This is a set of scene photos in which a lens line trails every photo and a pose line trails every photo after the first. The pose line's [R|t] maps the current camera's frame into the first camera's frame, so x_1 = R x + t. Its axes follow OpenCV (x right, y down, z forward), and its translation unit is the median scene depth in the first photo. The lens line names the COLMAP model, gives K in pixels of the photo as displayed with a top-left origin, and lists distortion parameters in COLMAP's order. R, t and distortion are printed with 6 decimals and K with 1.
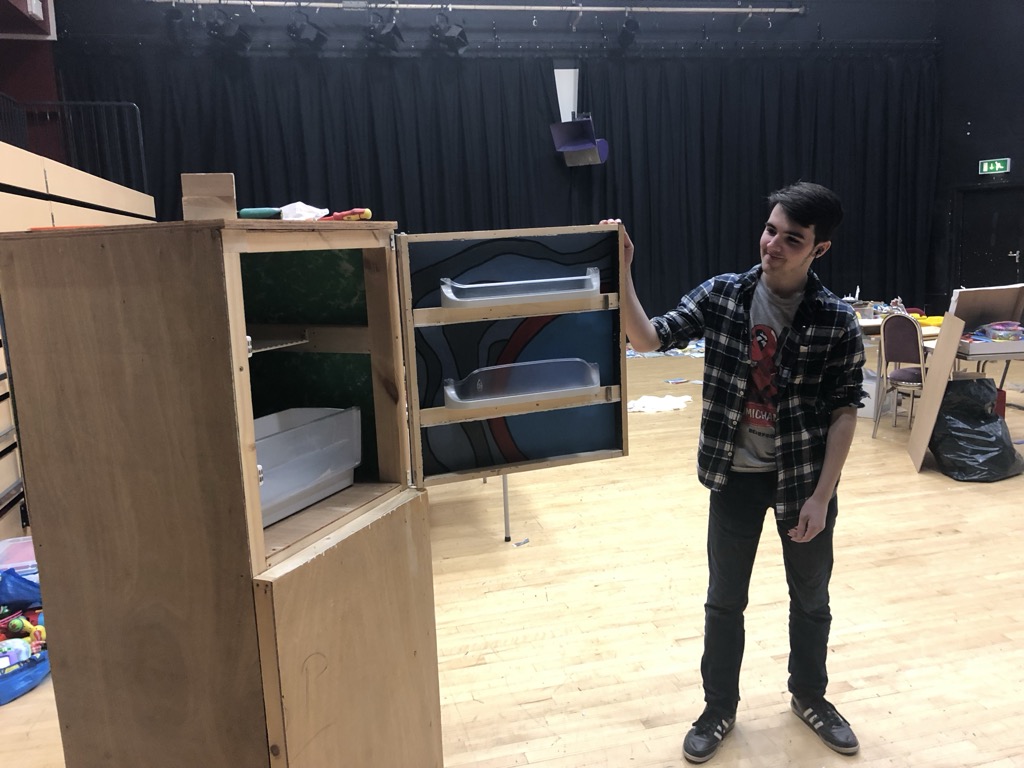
lens RADIAL K [[818.7, 0, 514.5], [0, 818.7, 387.3], [0, 0, 1]] dist [0.030773, -0.038359]
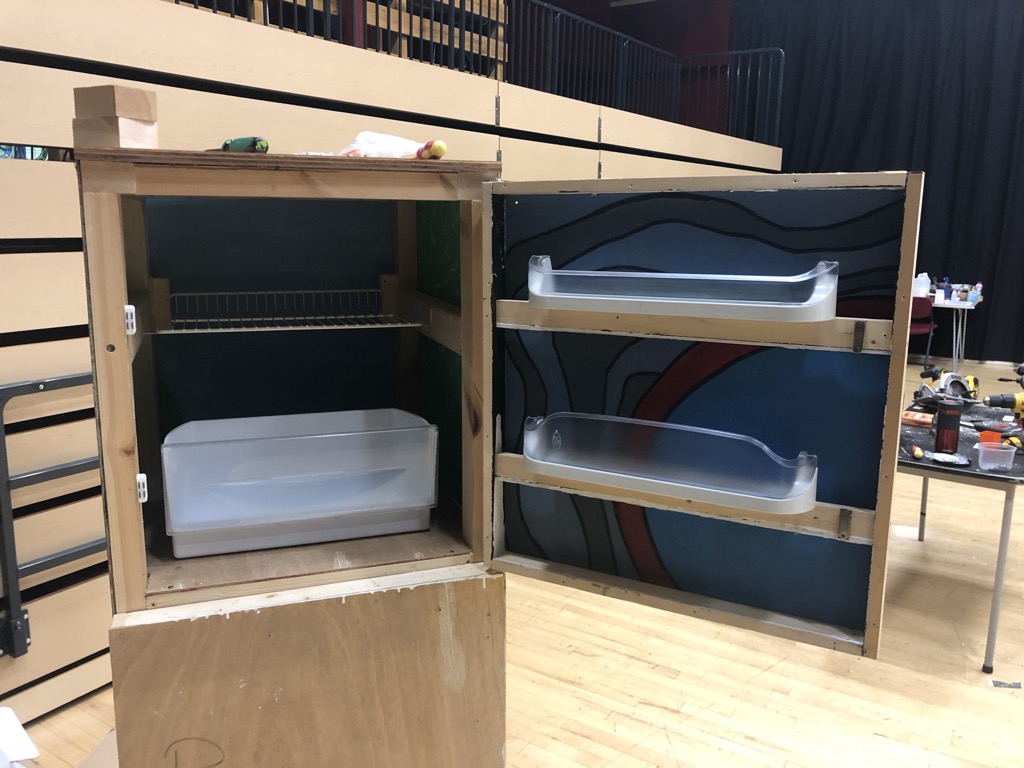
lens RADIAL K [[818.7, 0, 509.0], [0, 818.7, 374.5], [0, 0, 1]] dist [0.030773, -0.038359]
pose [[0.665107, 0.194557, -0.720957, 0.338310], [-0.168732, 0.979649, 0.108707, -0.104028], [0.727435, 0.049347, 0.684400, 0.545703]]
